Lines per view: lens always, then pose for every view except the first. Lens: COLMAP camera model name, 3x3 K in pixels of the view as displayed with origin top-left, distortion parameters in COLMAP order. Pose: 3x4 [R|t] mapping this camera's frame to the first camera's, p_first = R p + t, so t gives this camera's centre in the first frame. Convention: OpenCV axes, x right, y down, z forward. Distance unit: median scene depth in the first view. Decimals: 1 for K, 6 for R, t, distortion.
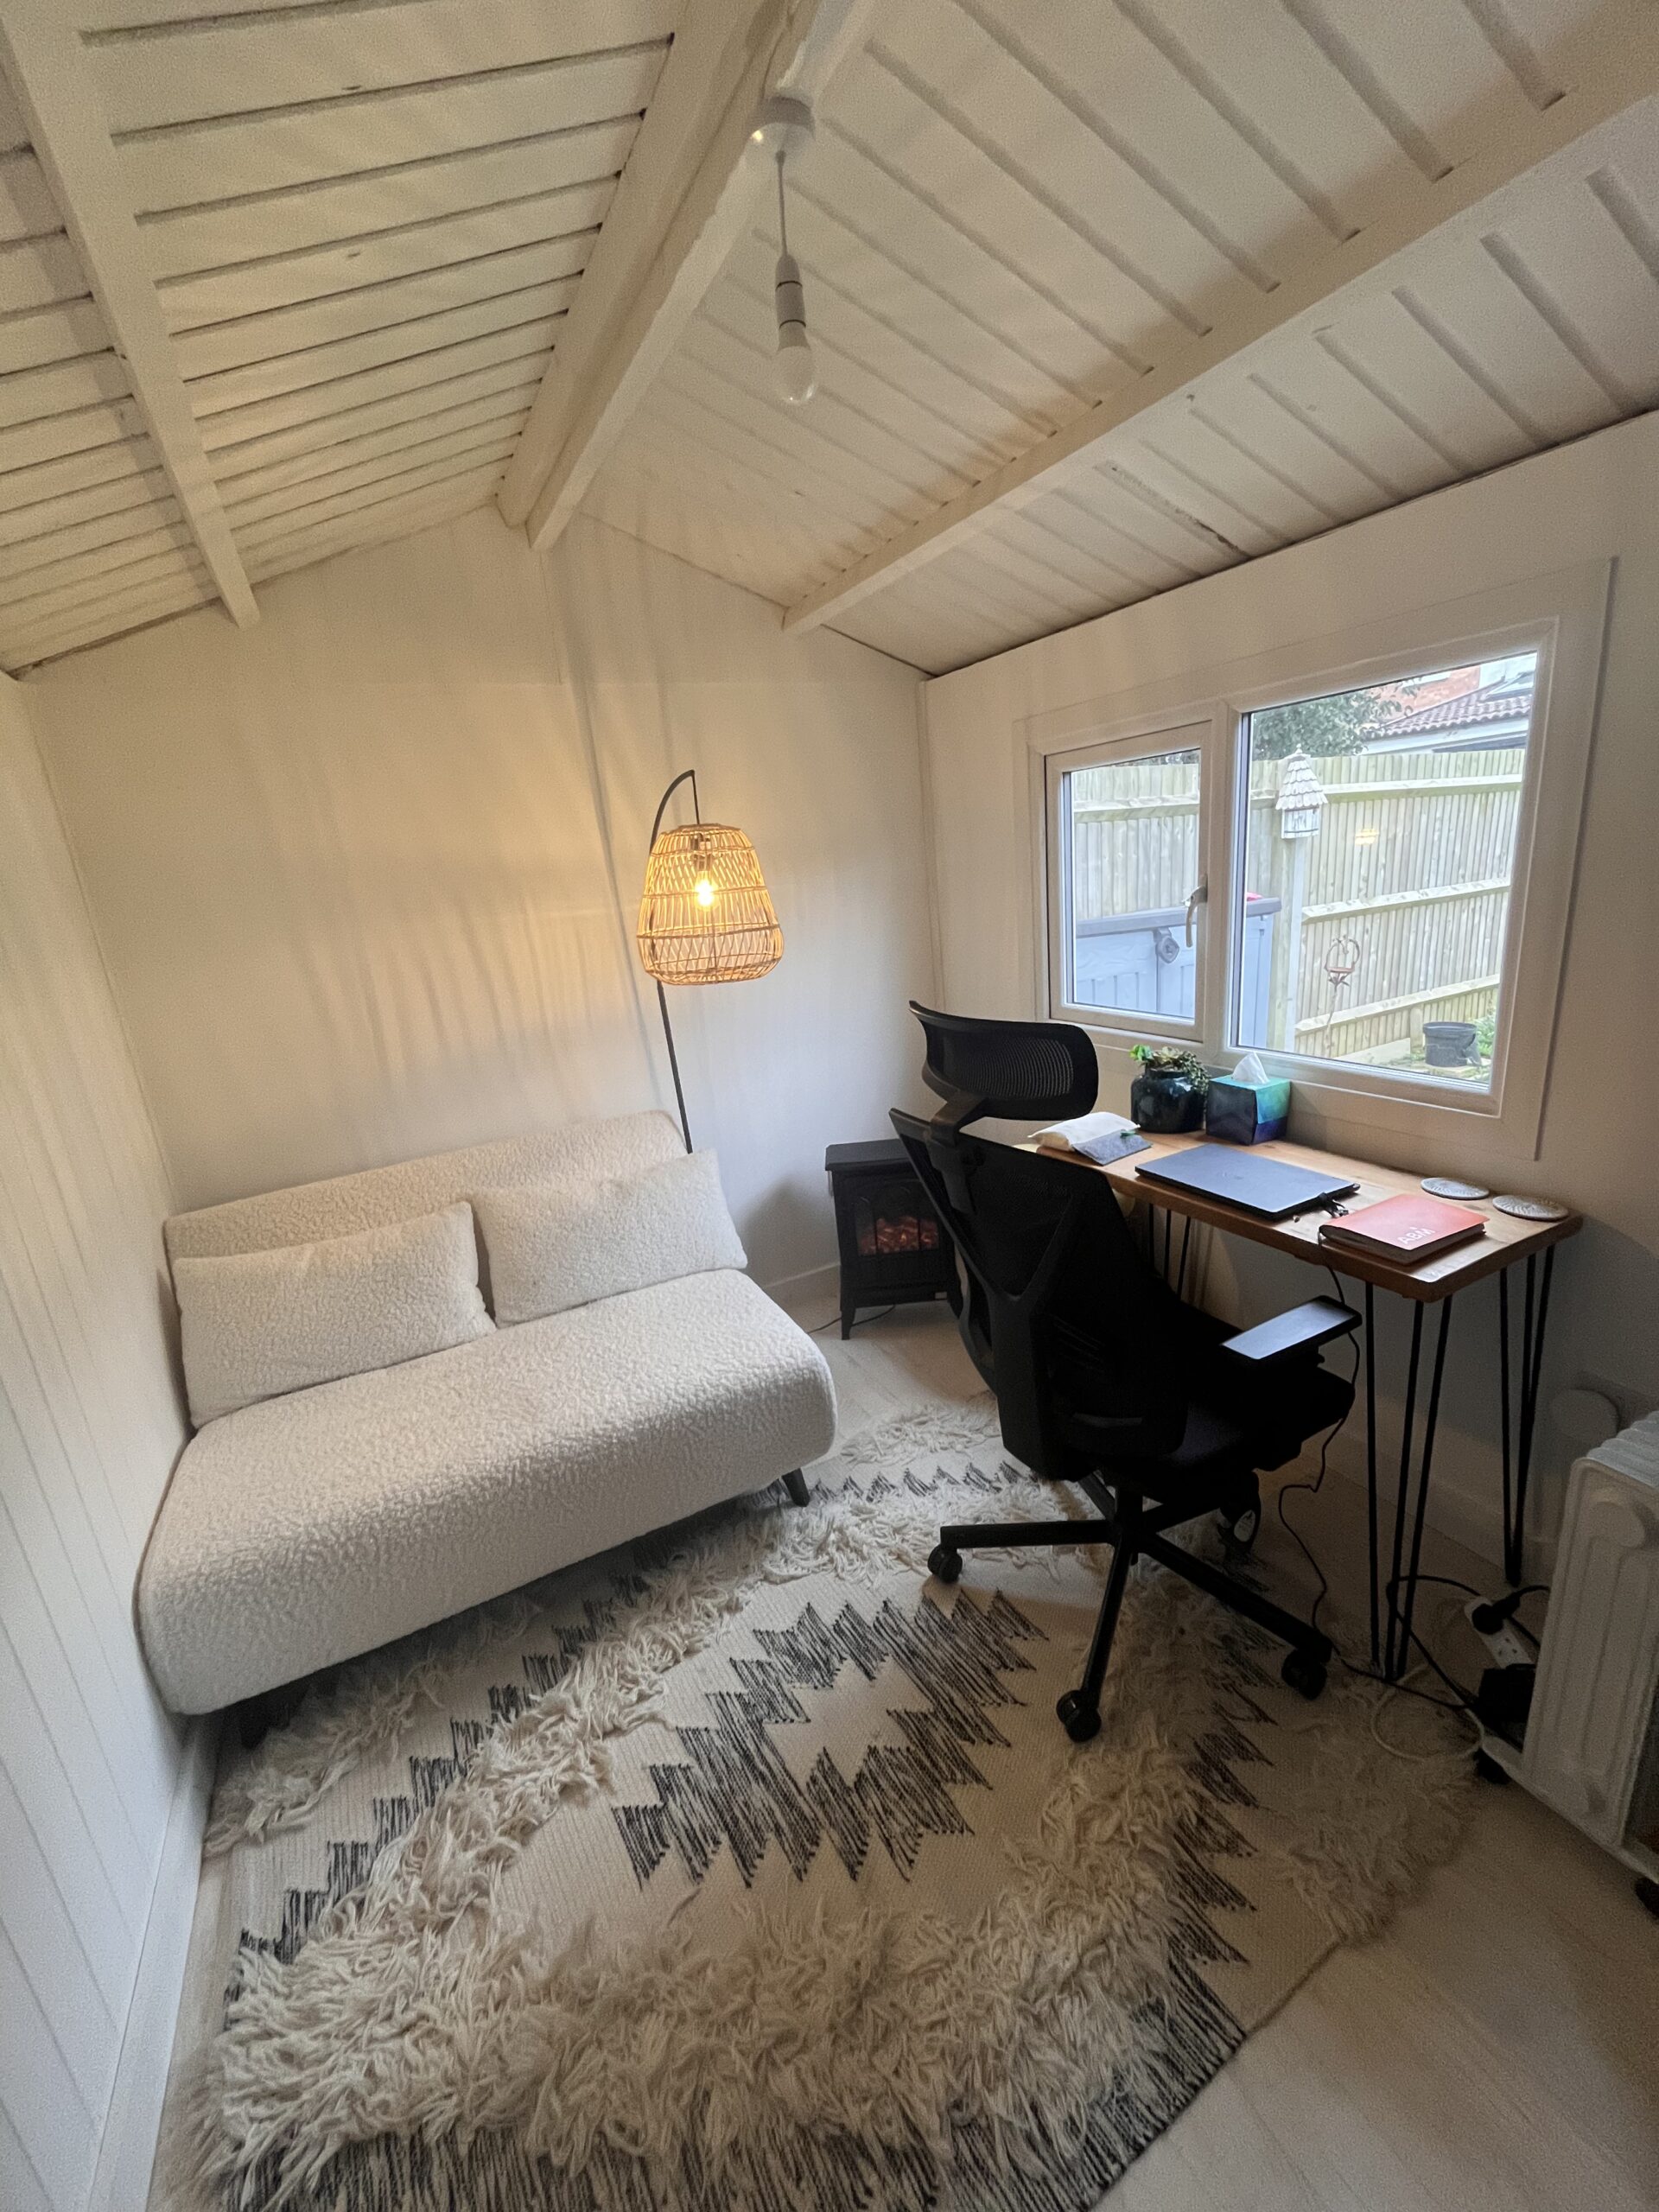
lens RADIAL K [[891.7, 0, 829.2], [0, 891.7, 1098.9], [0, 0, 1]] dist [-0.005867, 0.000385]
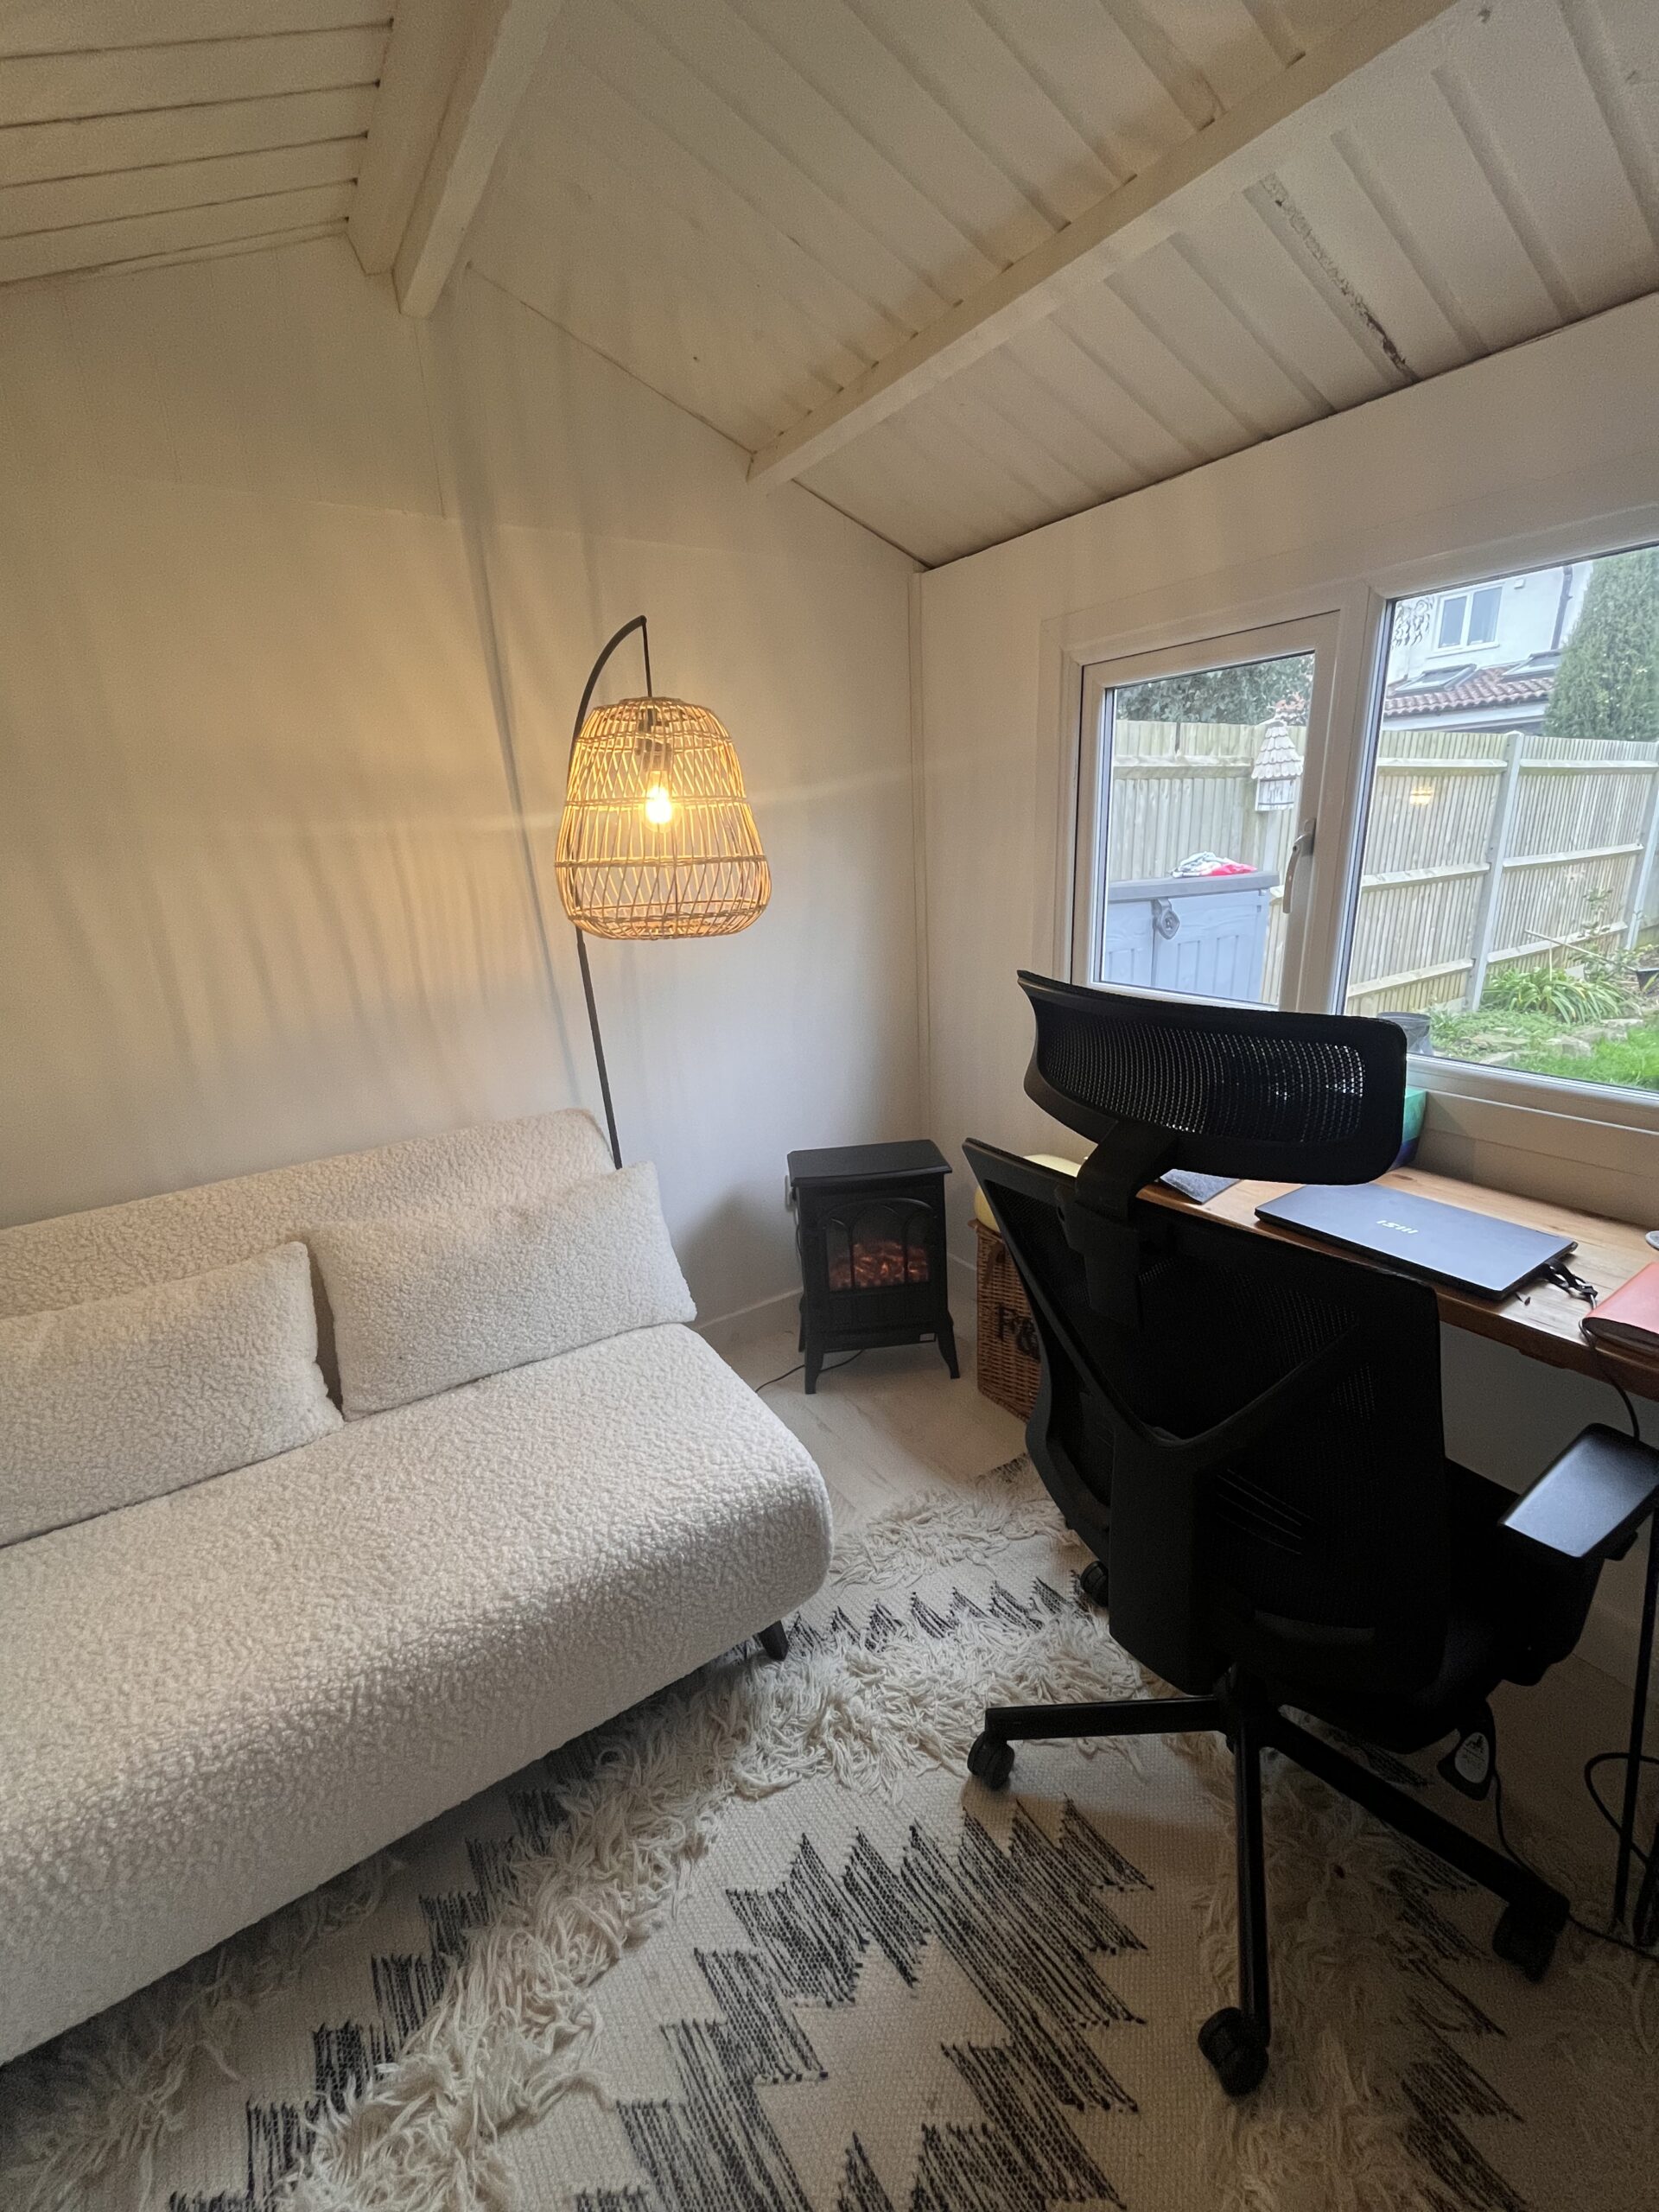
lens RADIAL K [[891.7, 0, 829.2], [0, 891.7, 1098.9], [0, 0, 1]] dist [-0.005867, 0.000385]
pose [[0.994271, 0.012669, 0.106134, -0.082658], [-0.015709, 0.999488, 0.027859, -0.029152], [-0.105727, -0.029367, 0.993961, 0.317268]]
